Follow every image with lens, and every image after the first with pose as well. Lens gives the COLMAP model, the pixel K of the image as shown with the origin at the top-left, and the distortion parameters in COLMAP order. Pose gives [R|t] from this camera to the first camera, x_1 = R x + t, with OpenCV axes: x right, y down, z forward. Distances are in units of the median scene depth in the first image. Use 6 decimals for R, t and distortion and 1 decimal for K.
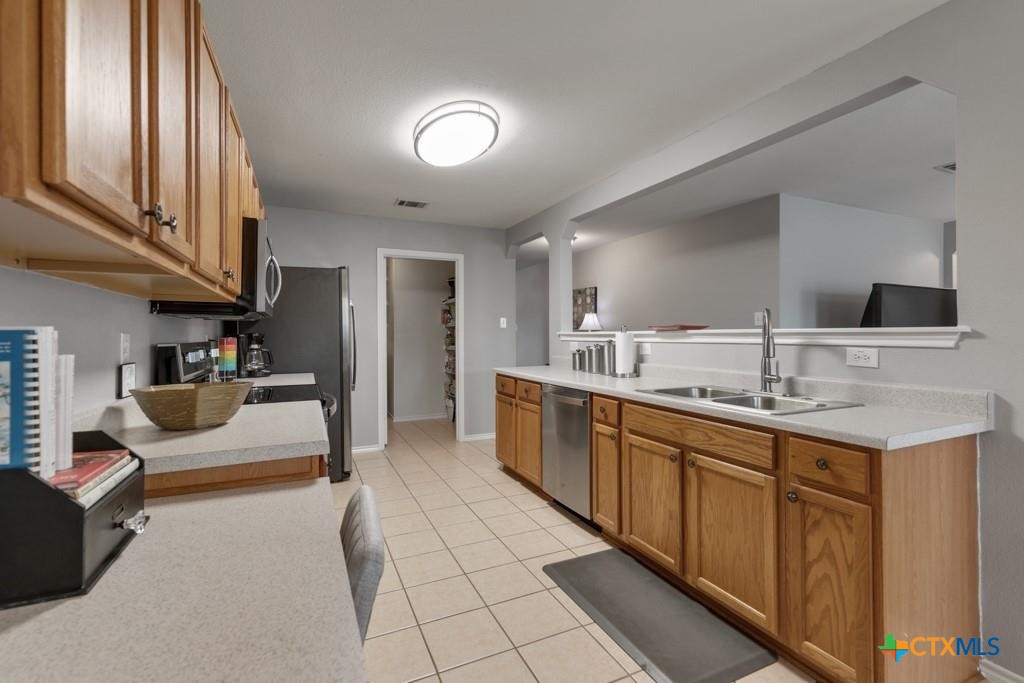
lens RADIAL K [[463.3, 0, 522.1], [0, 463.3, 331.8], [0, 0, 1]] dist [0.010600, -0.003348]
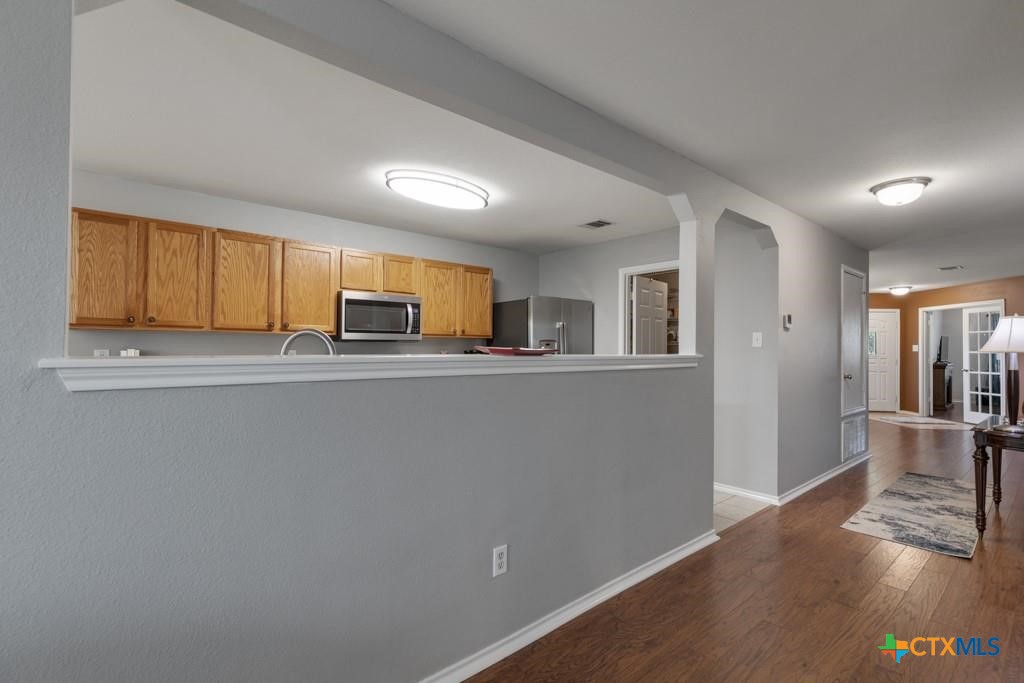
lens RADIAL K [[463.3, 0, 528.8], [0, 463.3, 343.2], [0, 0, 1]] dist [0.010600, -0.003348]
pose [[0.268120, 0.002331, -0.963383, 0.942306], [-0.006644, 0.999978, 0.000570, -0.020392], [0.963363, 0.006248, 0.268130, 0.783336]]
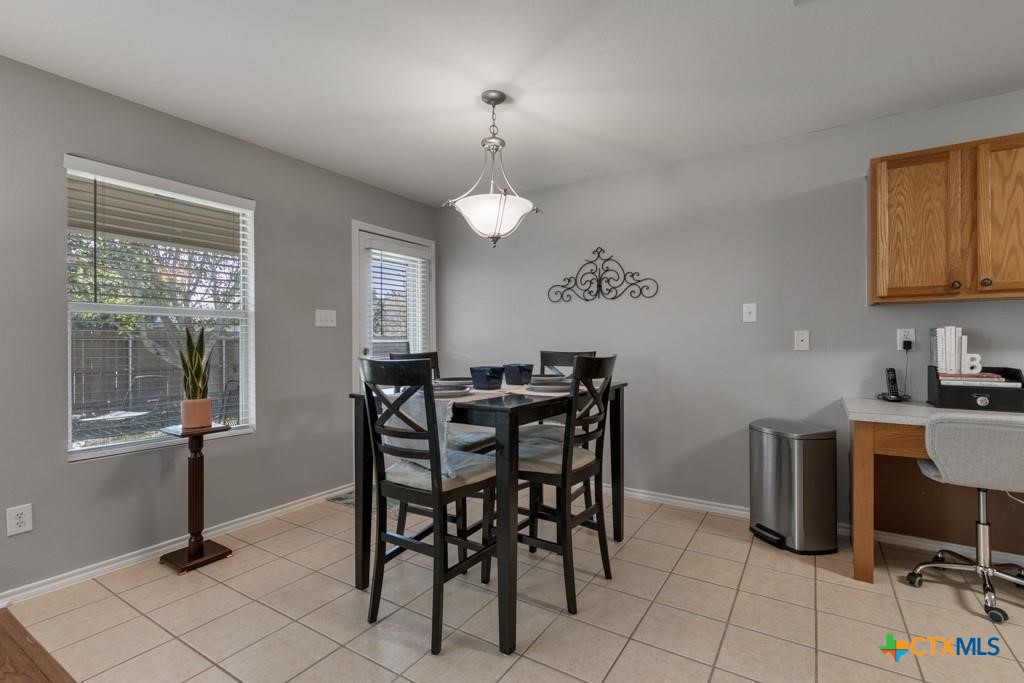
lens RADIAL K [[463.3, 0, 521.5], [0, 463.3, 337.3], [0, 0, 1]] dist [0.010600, -0.003348]
pose [[-0.842604, 0.003903, -0.538520, 0.730177], [0.010261, 0.999909, -0.008807, 0.015036], [0.538437, -0.012947, -0.842567, 0.490845]]
